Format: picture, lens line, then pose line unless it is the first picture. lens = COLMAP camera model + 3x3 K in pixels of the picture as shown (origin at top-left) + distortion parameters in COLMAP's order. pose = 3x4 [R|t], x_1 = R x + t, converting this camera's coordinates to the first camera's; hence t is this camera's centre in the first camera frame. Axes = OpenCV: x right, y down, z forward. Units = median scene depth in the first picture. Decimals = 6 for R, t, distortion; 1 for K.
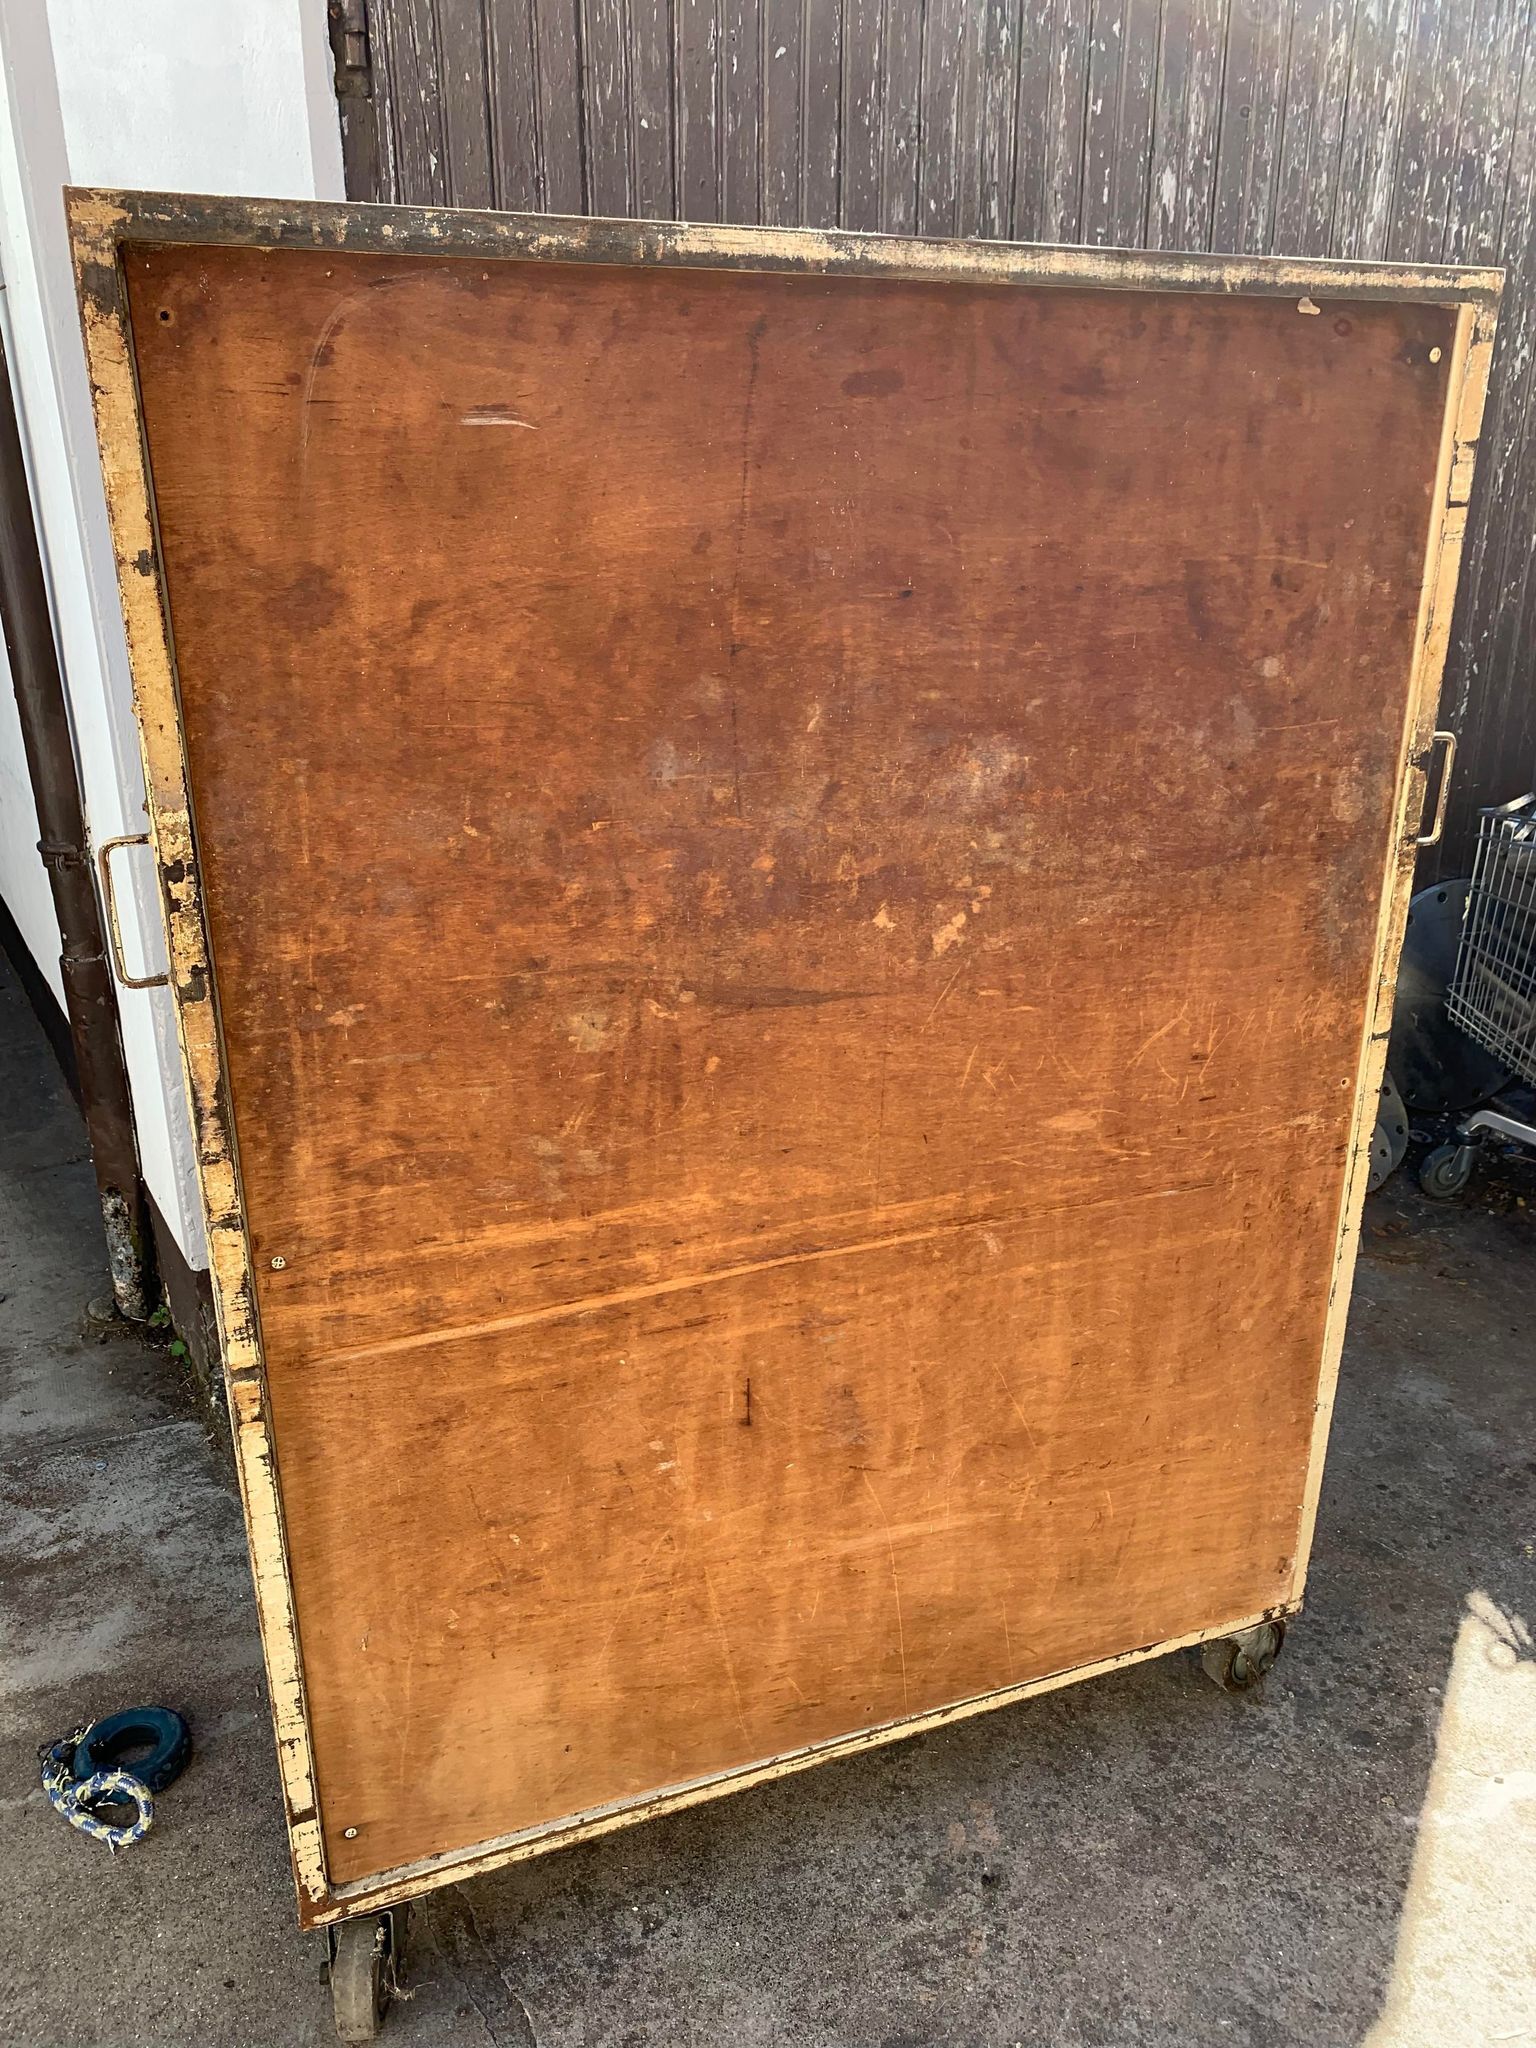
lens RADIAL K [[1556.6, 0, 791.3], [0, 1556.6, 1033.4], [0, 0, 1]] dist [0.007204, -0.007342]
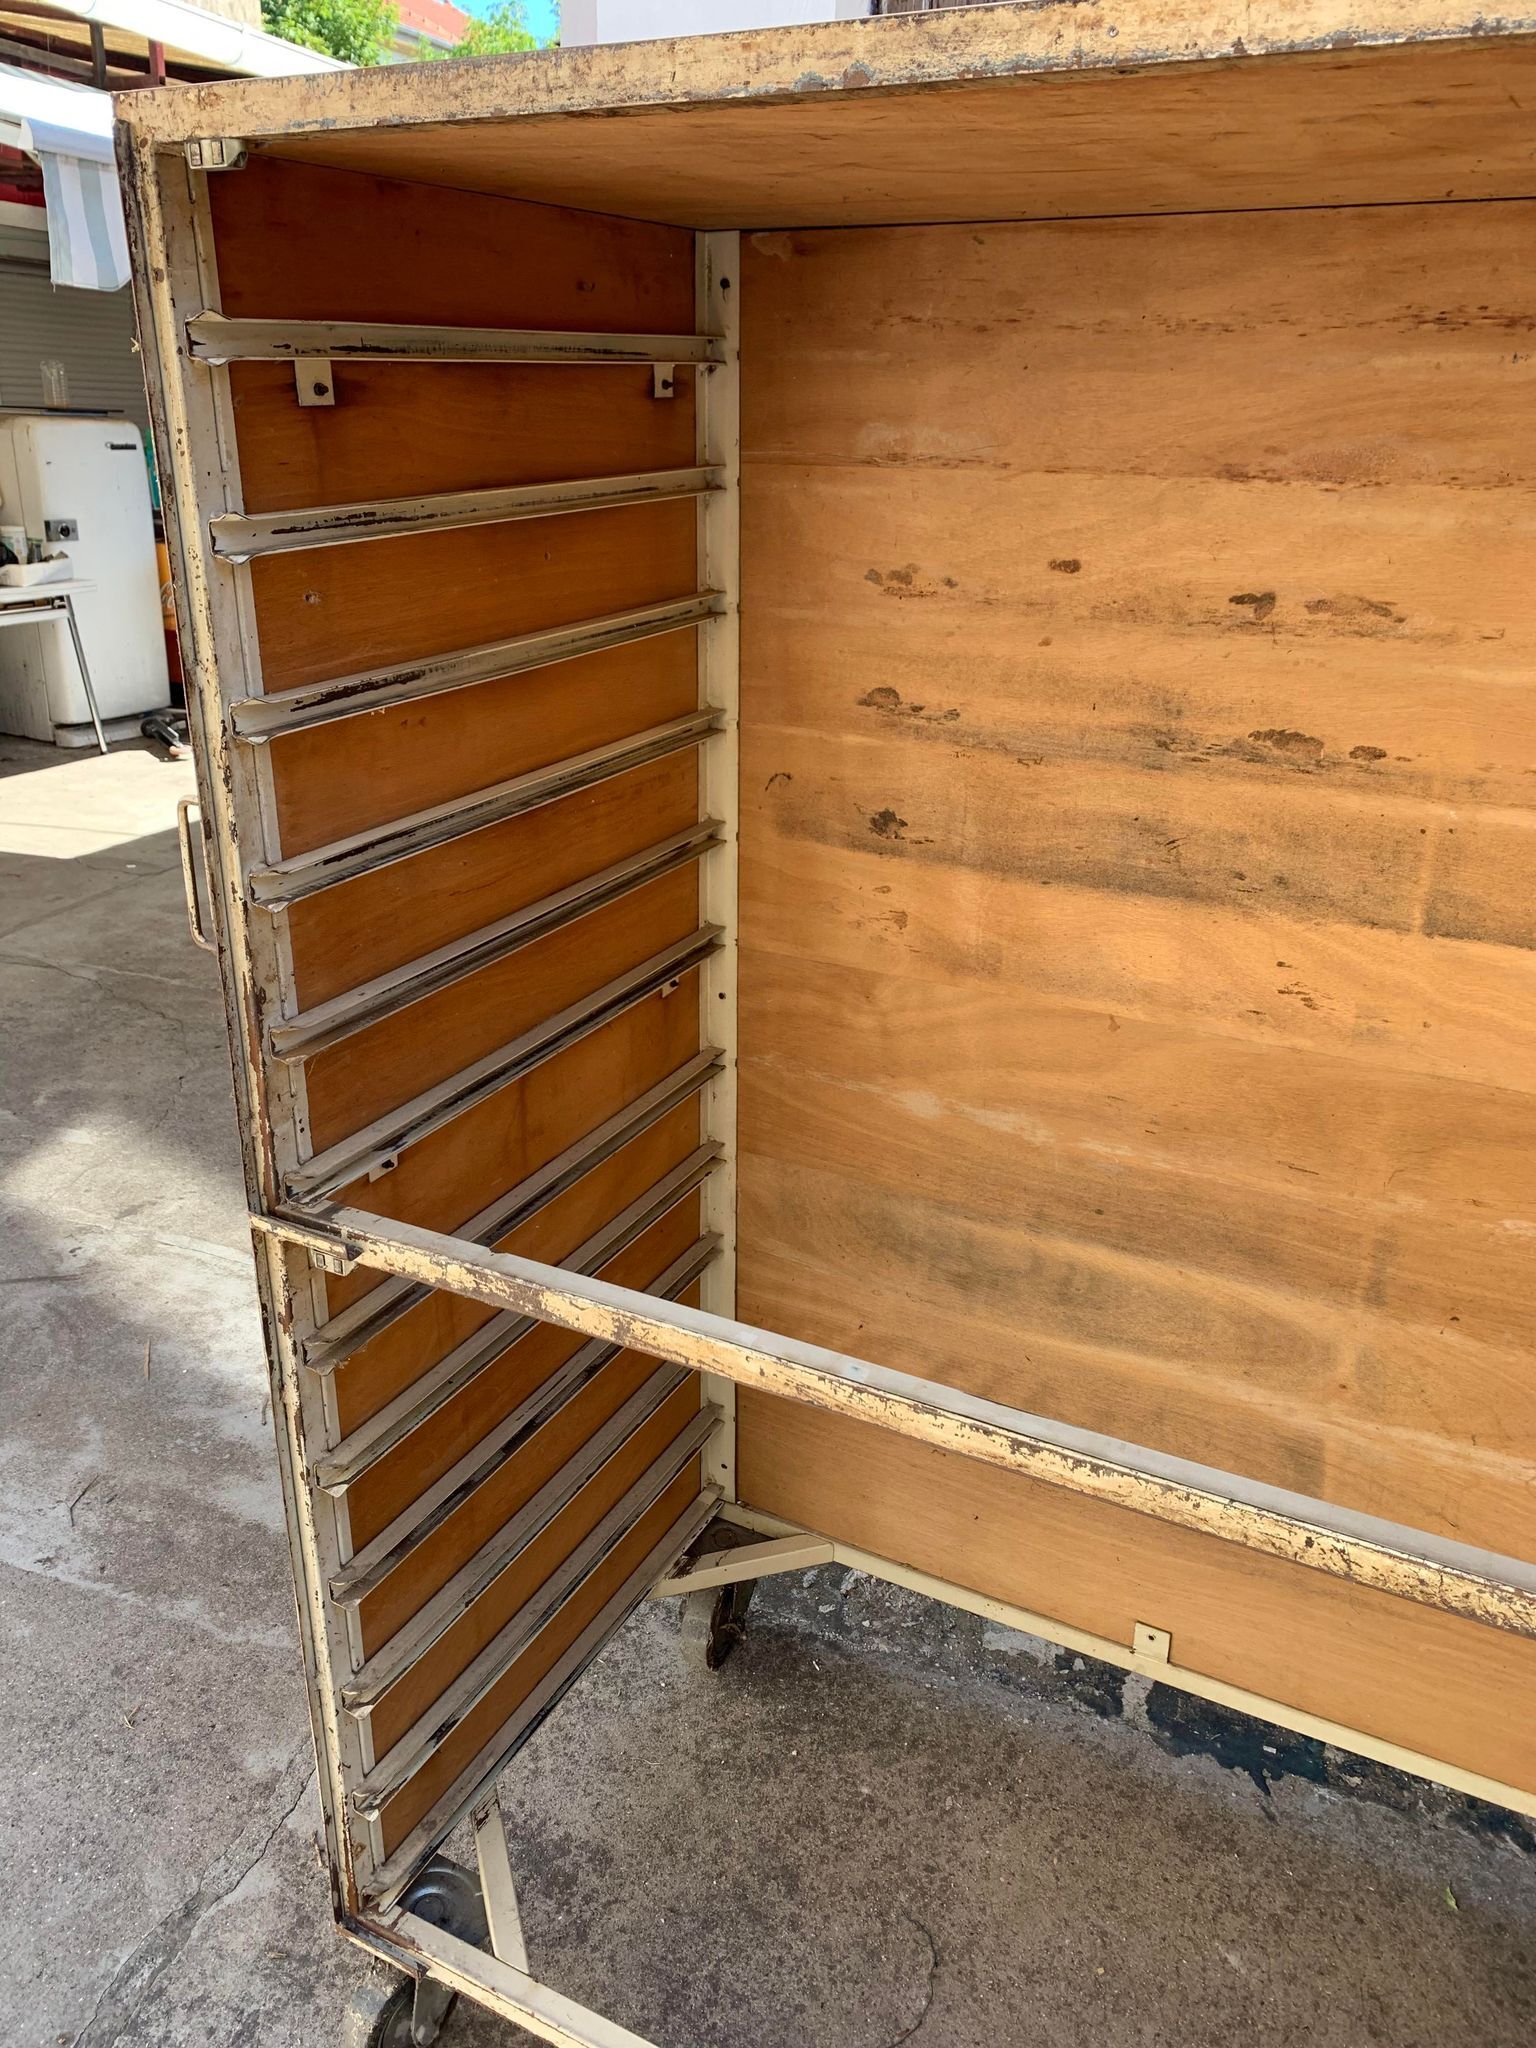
lens RADIAL K [[1556.6, 0, 775.0], [0, 1556.6, 993.0], [0, 0, 1]] dist [0.007204, -0.007342]
pose [[0.656599, 0.272235, -0.703396, 0.393670], [-0.271815, 0.955331, 0.116010, -0.143572], [0.703558, 0.115022, 0.701268, 0.396953]]
